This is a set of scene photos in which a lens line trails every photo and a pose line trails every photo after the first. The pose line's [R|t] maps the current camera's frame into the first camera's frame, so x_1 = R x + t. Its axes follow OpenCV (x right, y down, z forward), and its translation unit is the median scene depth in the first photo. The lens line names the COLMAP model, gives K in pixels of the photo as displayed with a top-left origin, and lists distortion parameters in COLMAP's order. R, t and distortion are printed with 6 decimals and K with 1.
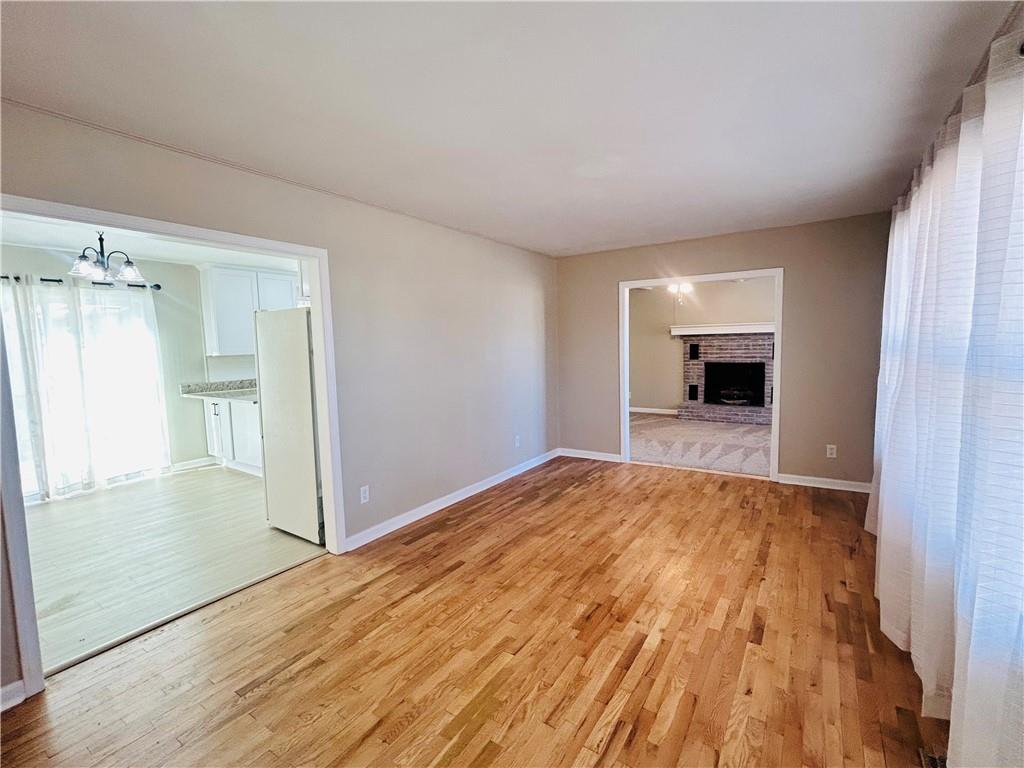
lens RADIAL K [[461.9, 0, 512.0], [0, 461.9, 383.8], [0, 0, 1]] dist [-0.004754, 0.002898]
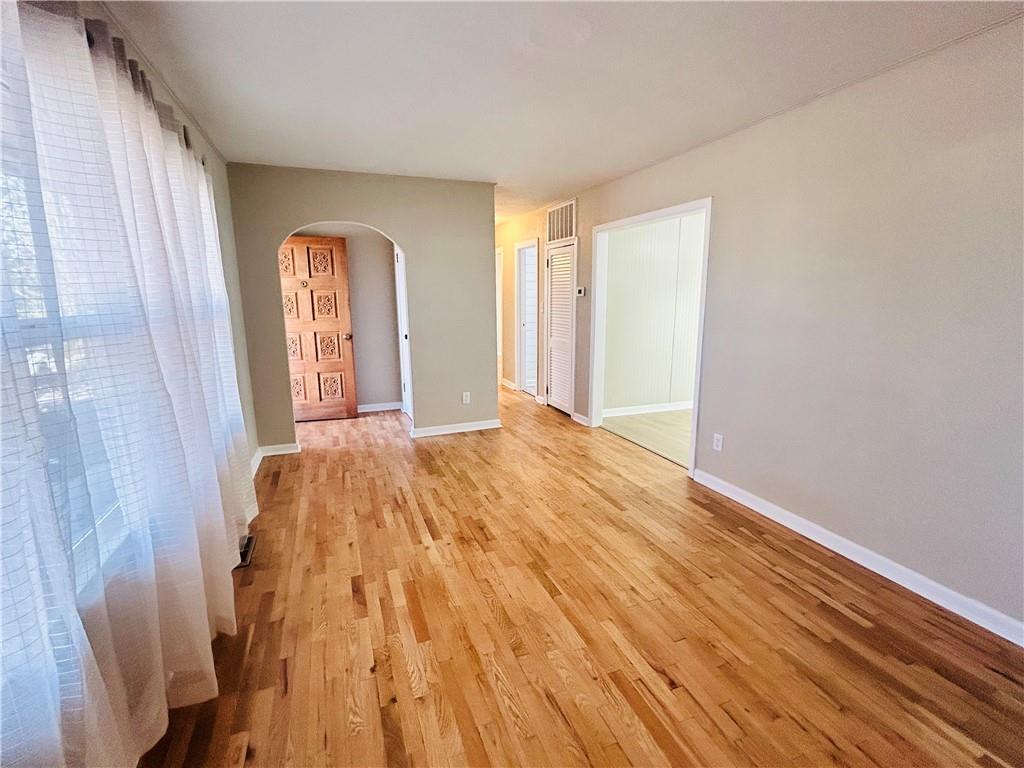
lens RADIAL K [[461.9, 0, 507.2], [0, 461.9, 382.1], [0, 0, 1]] dist [-0.004754, 0.002898]
pose [[-0.579222, 0.181013, -0.794818, 0.674200], [-0.051047, 0.965066, 0.256986, -0.111077], [0.813570, 0.189425, -0.549747, 1.100175]]
